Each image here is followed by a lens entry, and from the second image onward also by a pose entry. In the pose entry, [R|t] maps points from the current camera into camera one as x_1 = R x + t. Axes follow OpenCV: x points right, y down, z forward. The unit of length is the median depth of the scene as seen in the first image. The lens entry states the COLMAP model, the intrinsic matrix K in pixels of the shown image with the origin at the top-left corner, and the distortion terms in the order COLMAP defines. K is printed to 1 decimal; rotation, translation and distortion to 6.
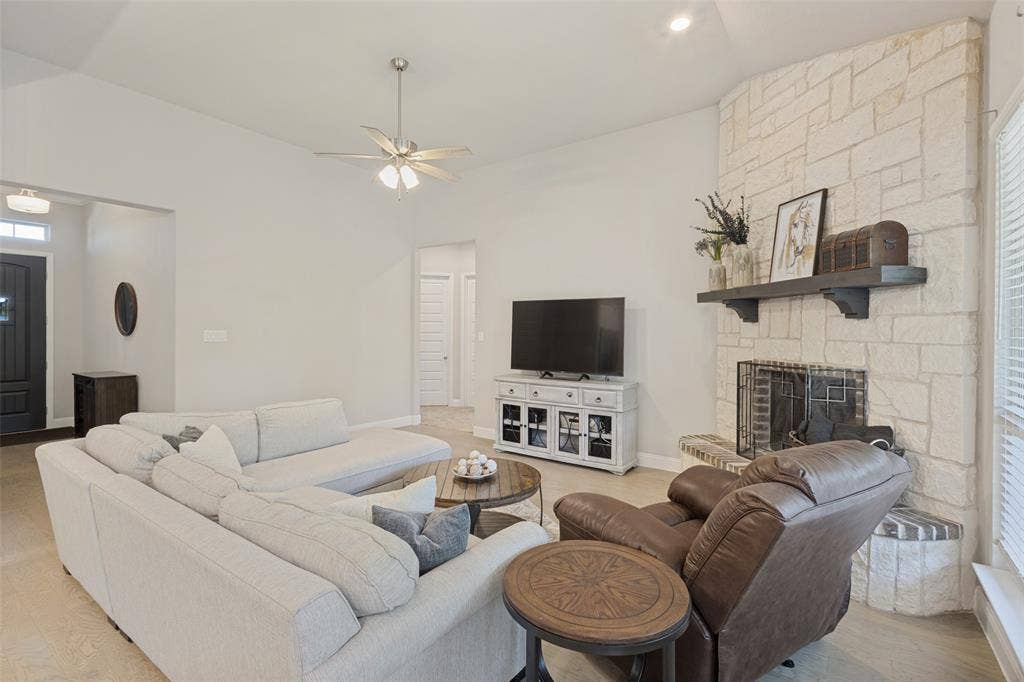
lens RADIAL K [[469.8, 0, 514.0], [0, 469.8, 331.0], [0, 0, 1]] dist [0.010024, -0.001726]
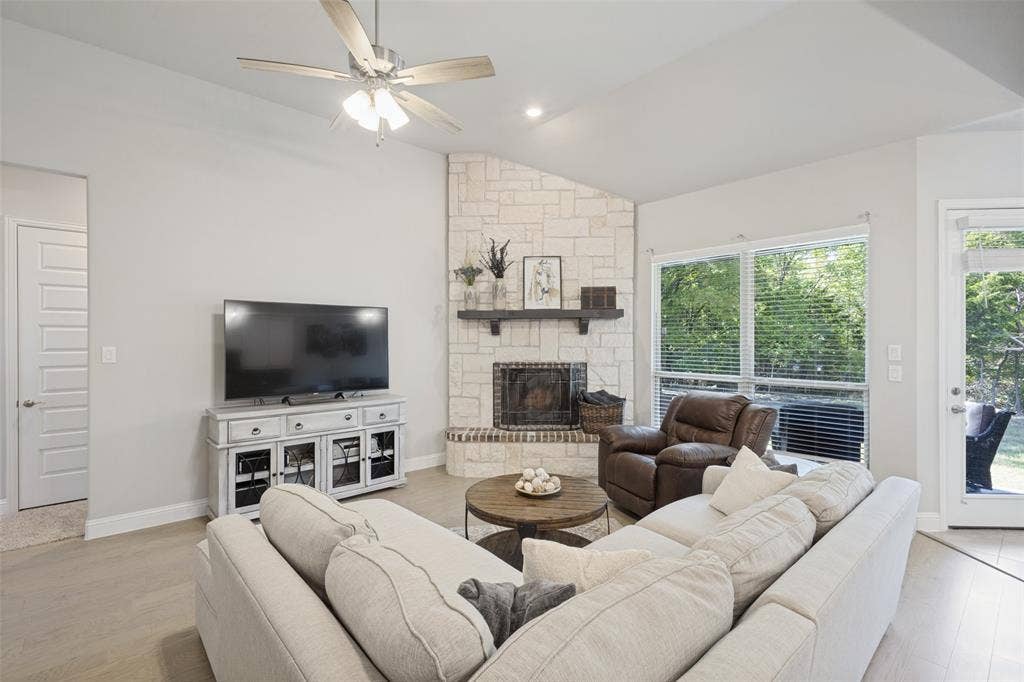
lens RADIAL K [[469.8, 0, 510.8], [0, 469.8, 340.1], [0, 0, 1]] dist [0.010024, -0.001726]
pose [[0.221628, -0.005277, 0.975117, -0.797414], [0.005049, 0.999978, 0.004264, -0.009488], [-0.975118, 0.003978, 0.221650, 0.634282]]
